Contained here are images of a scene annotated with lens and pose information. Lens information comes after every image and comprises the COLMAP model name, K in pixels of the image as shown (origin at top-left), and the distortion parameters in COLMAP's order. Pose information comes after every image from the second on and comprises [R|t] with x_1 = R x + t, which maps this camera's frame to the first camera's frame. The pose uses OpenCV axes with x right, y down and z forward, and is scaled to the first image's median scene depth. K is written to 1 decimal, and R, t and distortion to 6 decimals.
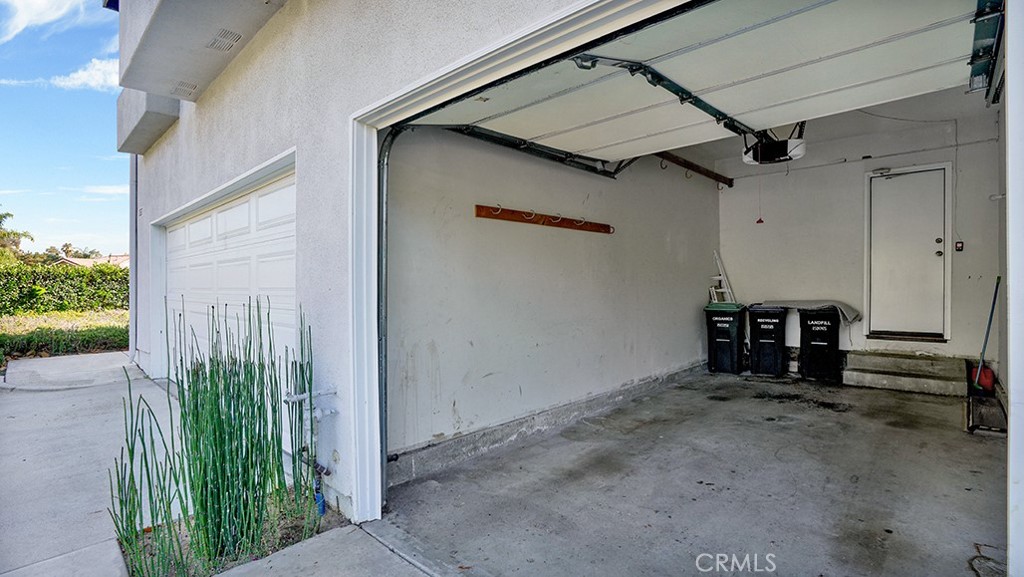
lens RADIAL K [[484.7, 0, 510.2], [0, 484.7, 286.2], [0, 0, 1]] dist [-0.063352, 0.020550]
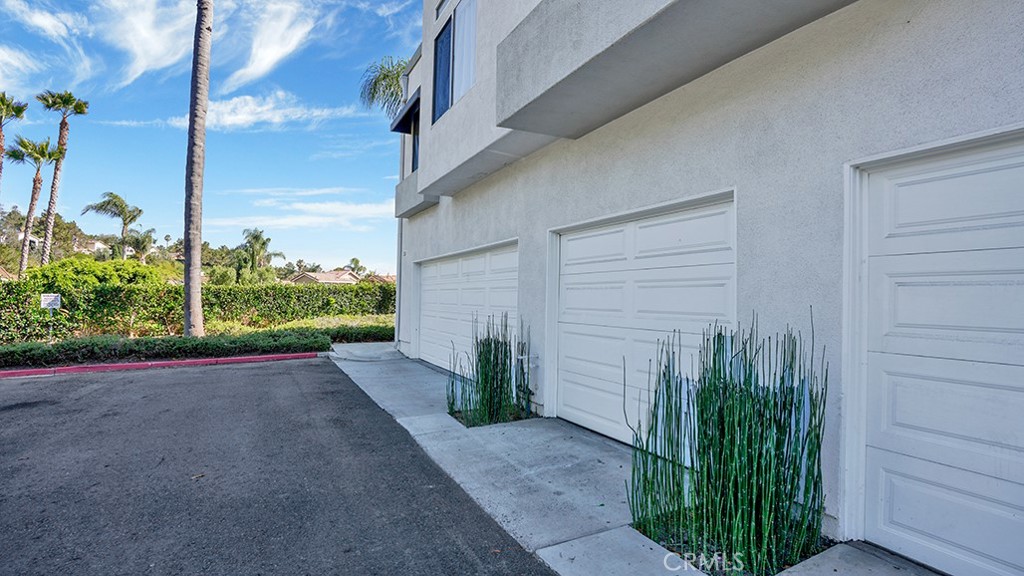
lens RADIAL K [[484.7, 0, 510.2], [0, 484.7, 285.7], [0, 0, 1]] dist [-0.063352, 0.020550]
pose [[0.941944, 0.010059, -0.335619, 0.087345], [-0.019957, 0.999461, -0.026056, -0.014215], [0.335176, 0.031241, 0.941638, -0.390289]]
